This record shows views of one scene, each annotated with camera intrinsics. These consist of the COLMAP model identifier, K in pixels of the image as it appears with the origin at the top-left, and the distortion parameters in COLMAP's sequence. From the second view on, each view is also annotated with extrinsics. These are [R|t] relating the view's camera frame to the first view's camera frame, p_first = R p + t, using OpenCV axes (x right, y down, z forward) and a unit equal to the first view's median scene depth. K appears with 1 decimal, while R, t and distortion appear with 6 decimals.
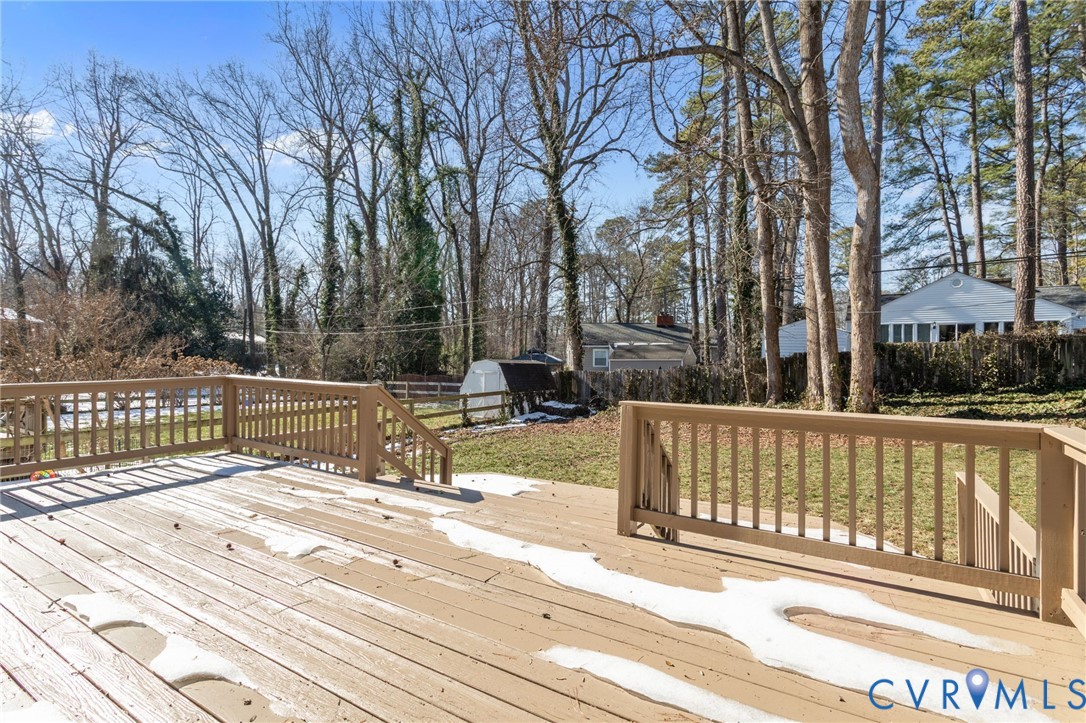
lens RADIAL K [[510.3, 0, 541.8], [0, 510.3, 361.1], [0, 0, 1]] dist [-0.001556, 0.000049]
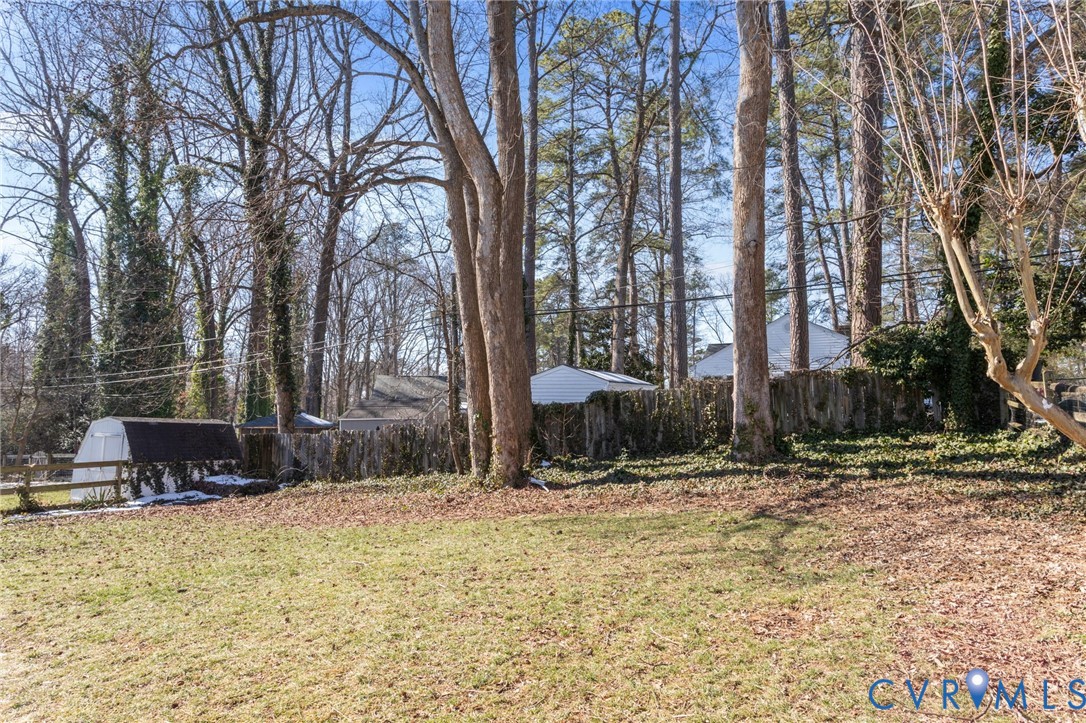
lens RADIAL K [[640.6, 0, 542.5], [0, 640.6, 369.4], [0, 0, 1]] dist [-0.006439, 0.001494]
pose [[0.989506, 0.005991, 0.144367, 0.350213], [0.007665, 0.995557, -0.093848, 0.018686], [-0.144288, 0.093970, 0.985064, 0.030310]]
